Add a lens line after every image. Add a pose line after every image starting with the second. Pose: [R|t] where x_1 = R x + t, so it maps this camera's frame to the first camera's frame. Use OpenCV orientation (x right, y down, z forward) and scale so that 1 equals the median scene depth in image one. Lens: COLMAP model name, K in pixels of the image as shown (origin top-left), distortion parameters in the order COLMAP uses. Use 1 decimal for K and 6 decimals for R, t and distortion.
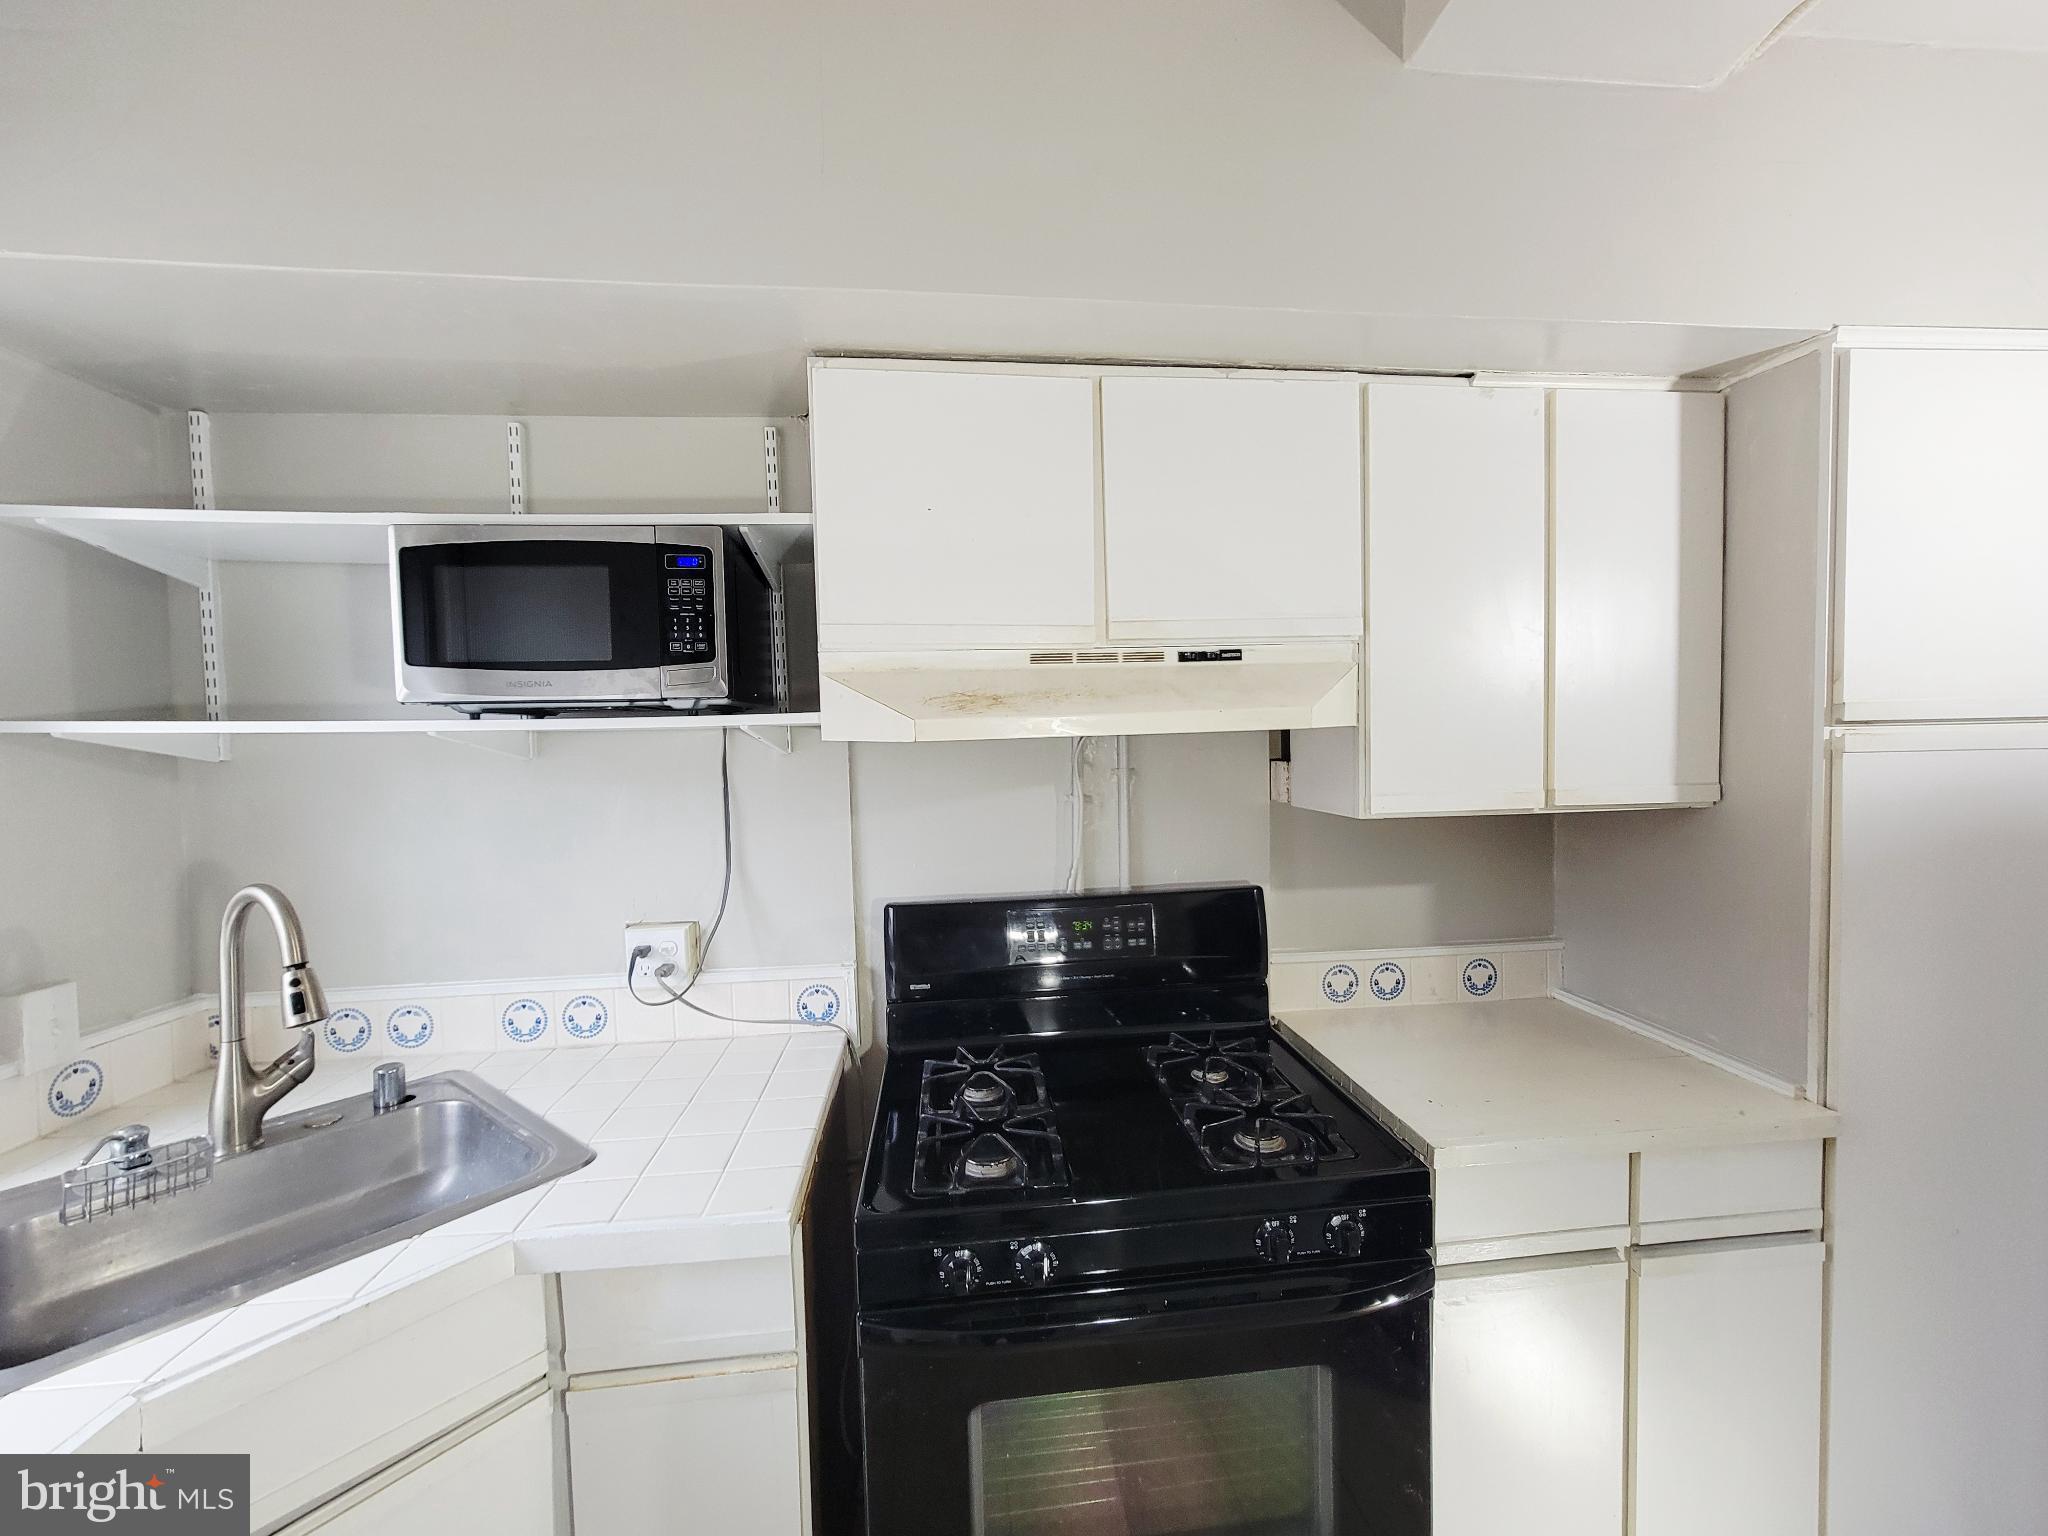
lens RADIAL K [[833.8, 0, 1043.8], [0, 833.8, 778.9], [0, 0, 1]] dist [-0.003634, 0.000491]
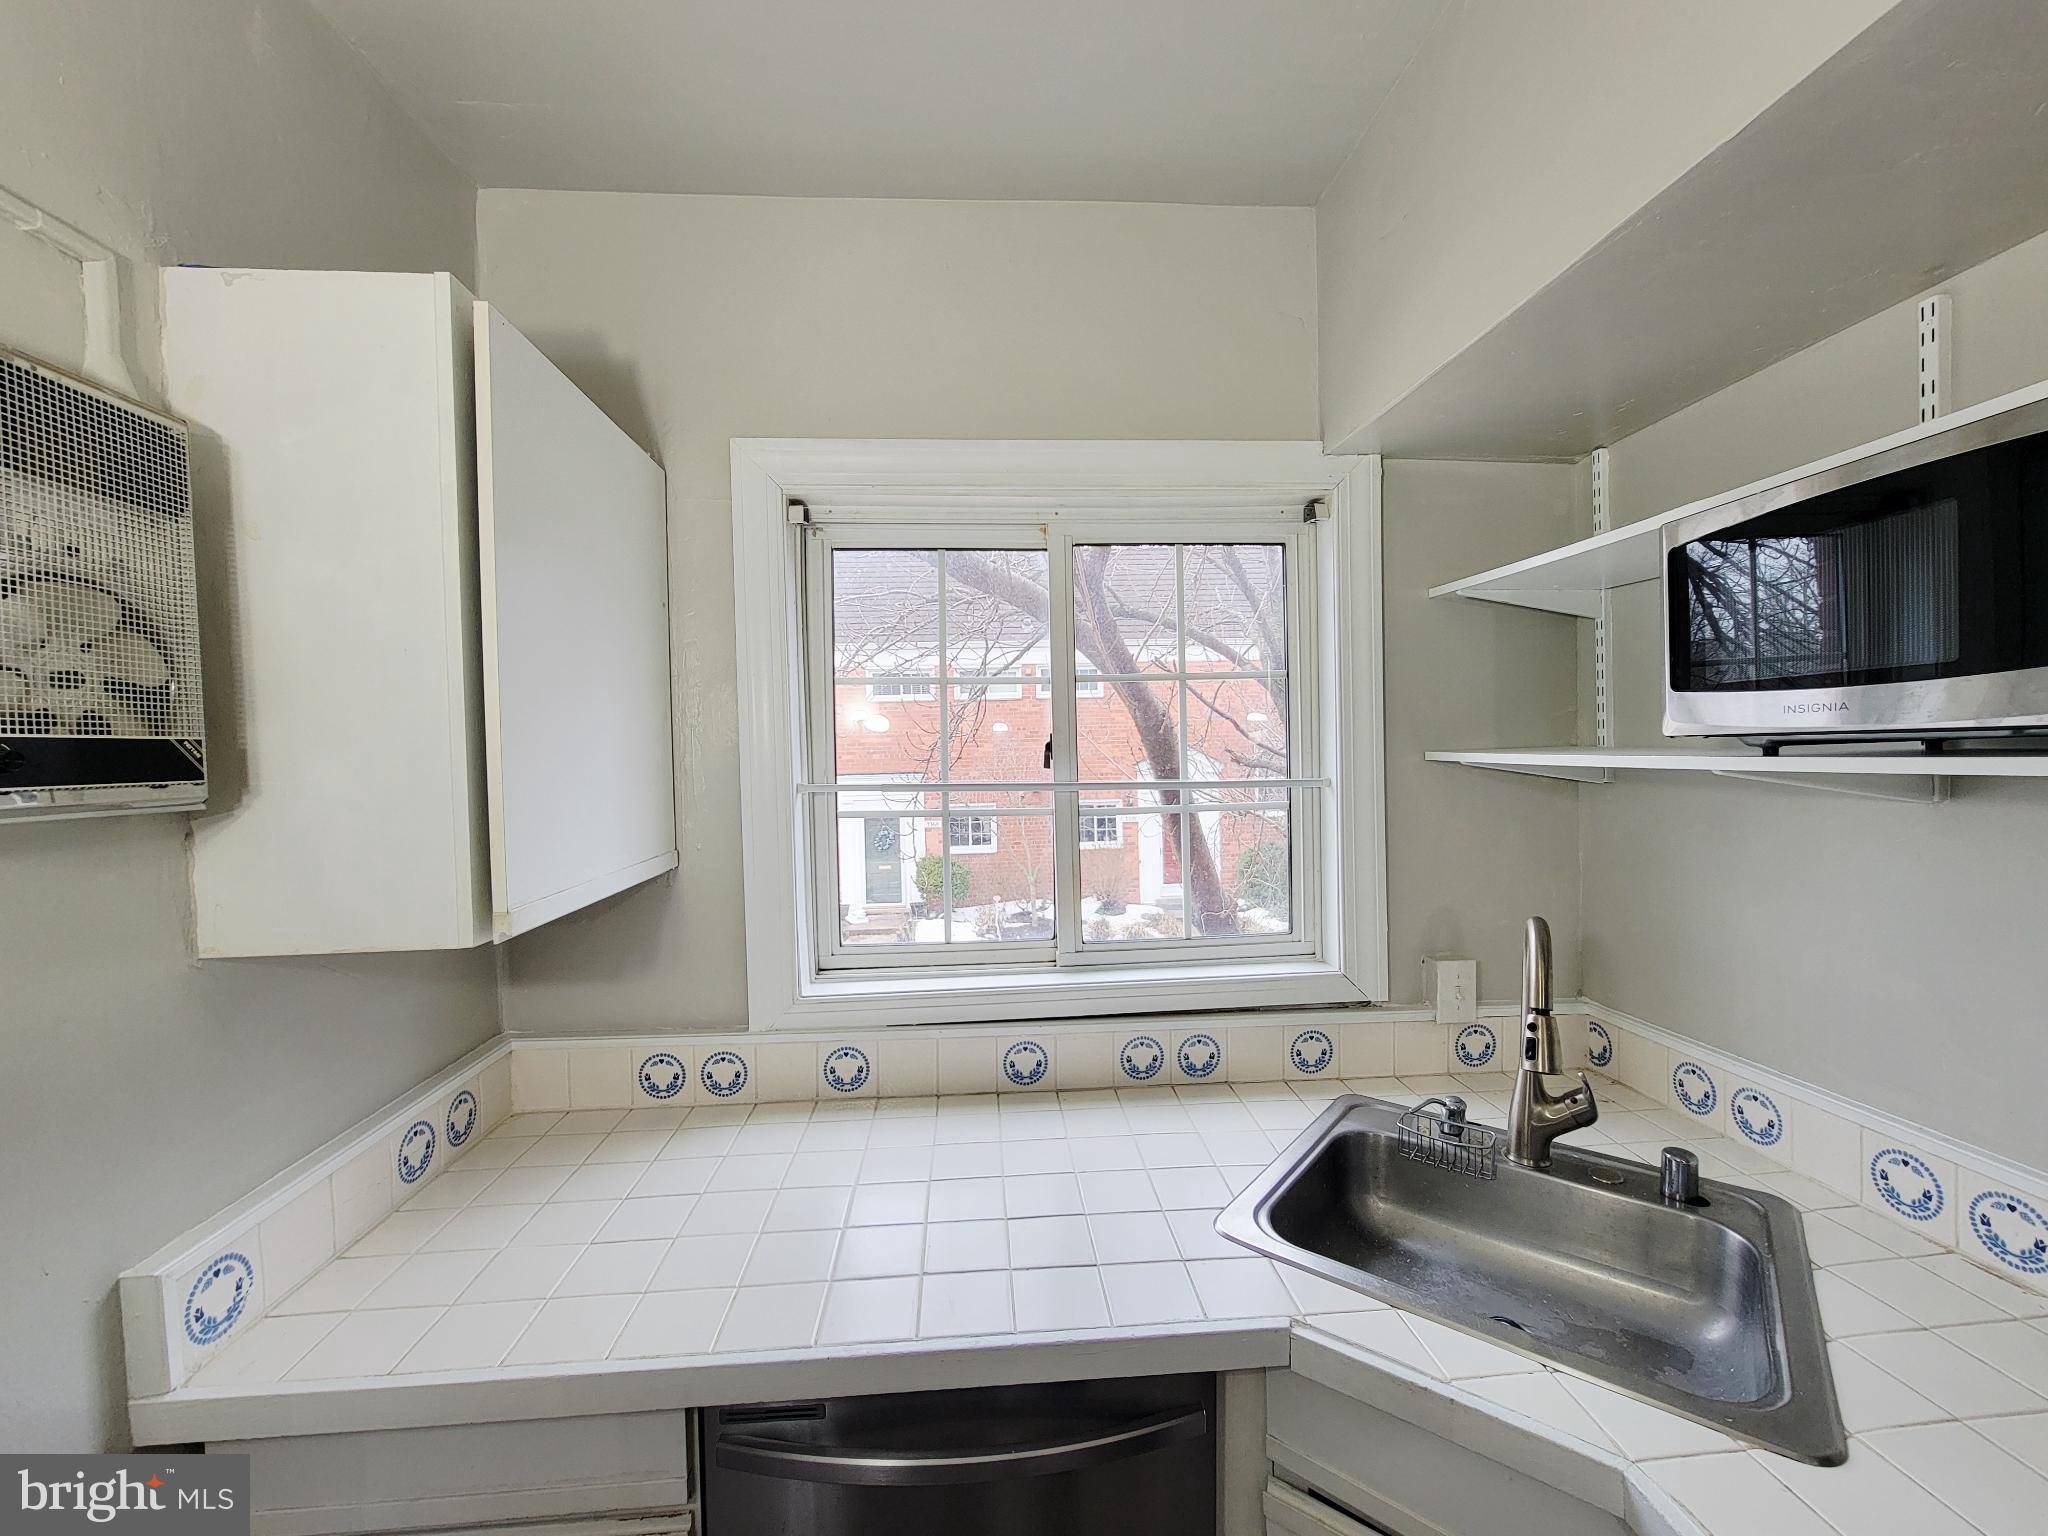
lens RADIAL K [[833.8, 0, 1041.4], [0, 833.8, 773.5], [0, 0, 1]] dist [-0.003634, 0.000491]
pose [[-0.025234, 0.046889, -0.998581, 0.073044], [-0.023207, 0.998603, 0.047476, -0.076210], [0.999412, 0.024372, -0.024111, 0.375289]]
